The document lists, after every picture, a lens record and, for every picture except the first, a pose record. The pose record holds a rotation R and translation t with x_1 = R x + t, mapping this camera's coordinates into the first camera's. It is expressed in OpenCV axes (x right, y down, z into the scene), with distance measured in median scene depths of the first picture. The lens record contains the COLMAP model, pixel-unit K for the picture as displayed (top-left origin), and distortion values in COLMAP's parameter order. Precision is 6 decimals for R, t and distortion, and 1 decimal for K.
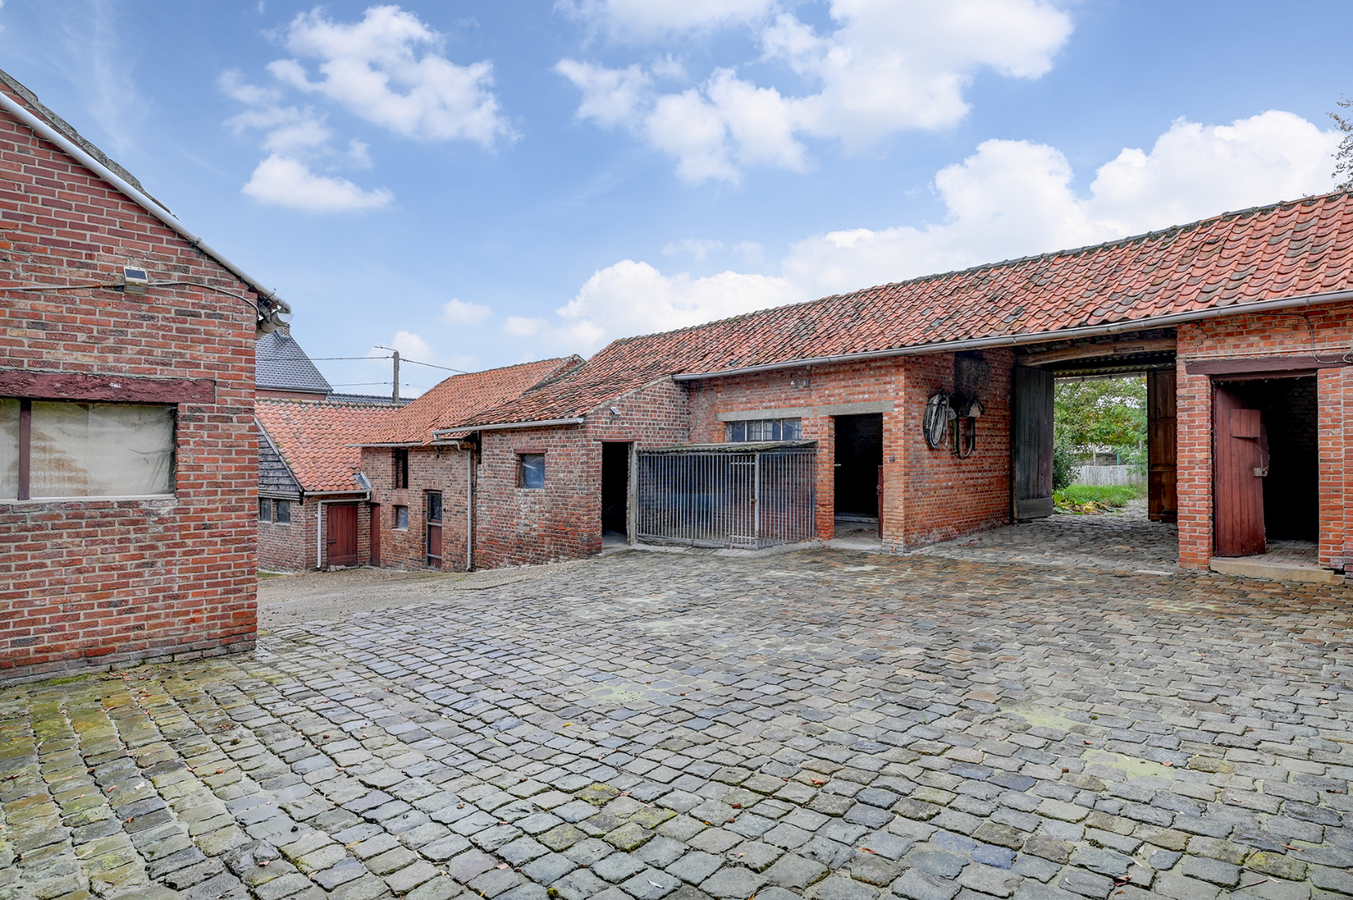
lens RADIAL K [[715.7, 0, 744.4], [0, 715.7, 452.1], [0, 0, 1]] dist [-0.003677, -0.000620]
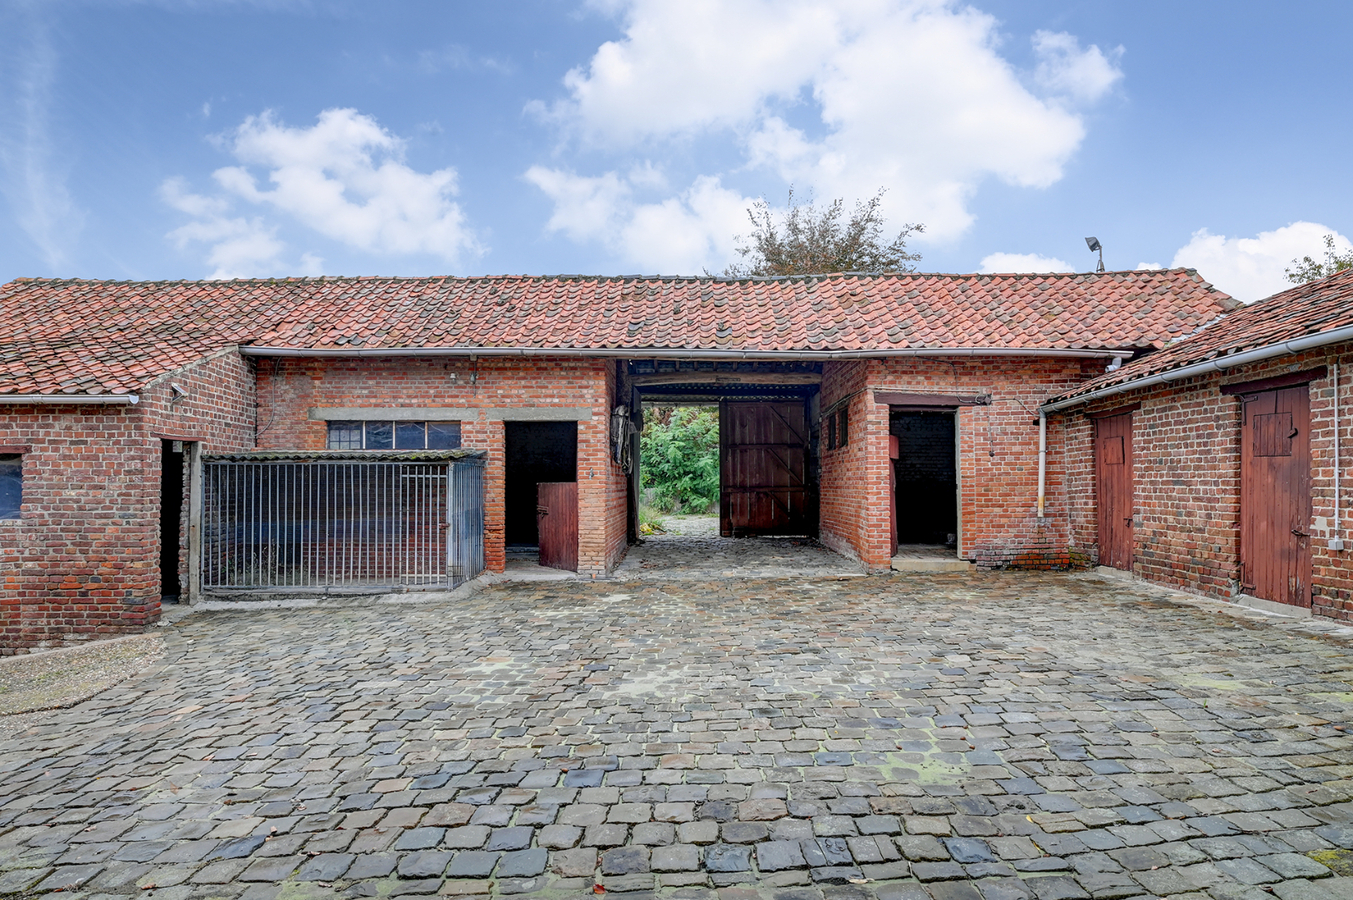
lens RADIAL K [[751.2, 0, 680.5], [0, 751.2, 485.3], [0, 0, 1]] dist [-0.001691, 0.000258]
pose [[0.721821, 0.009219, 0.692018, -0.479693], [-0.010086, 0.999945, -0.002801, 0.034240], [-0.692006, -0.004958, 0.721875, 0.348890]]
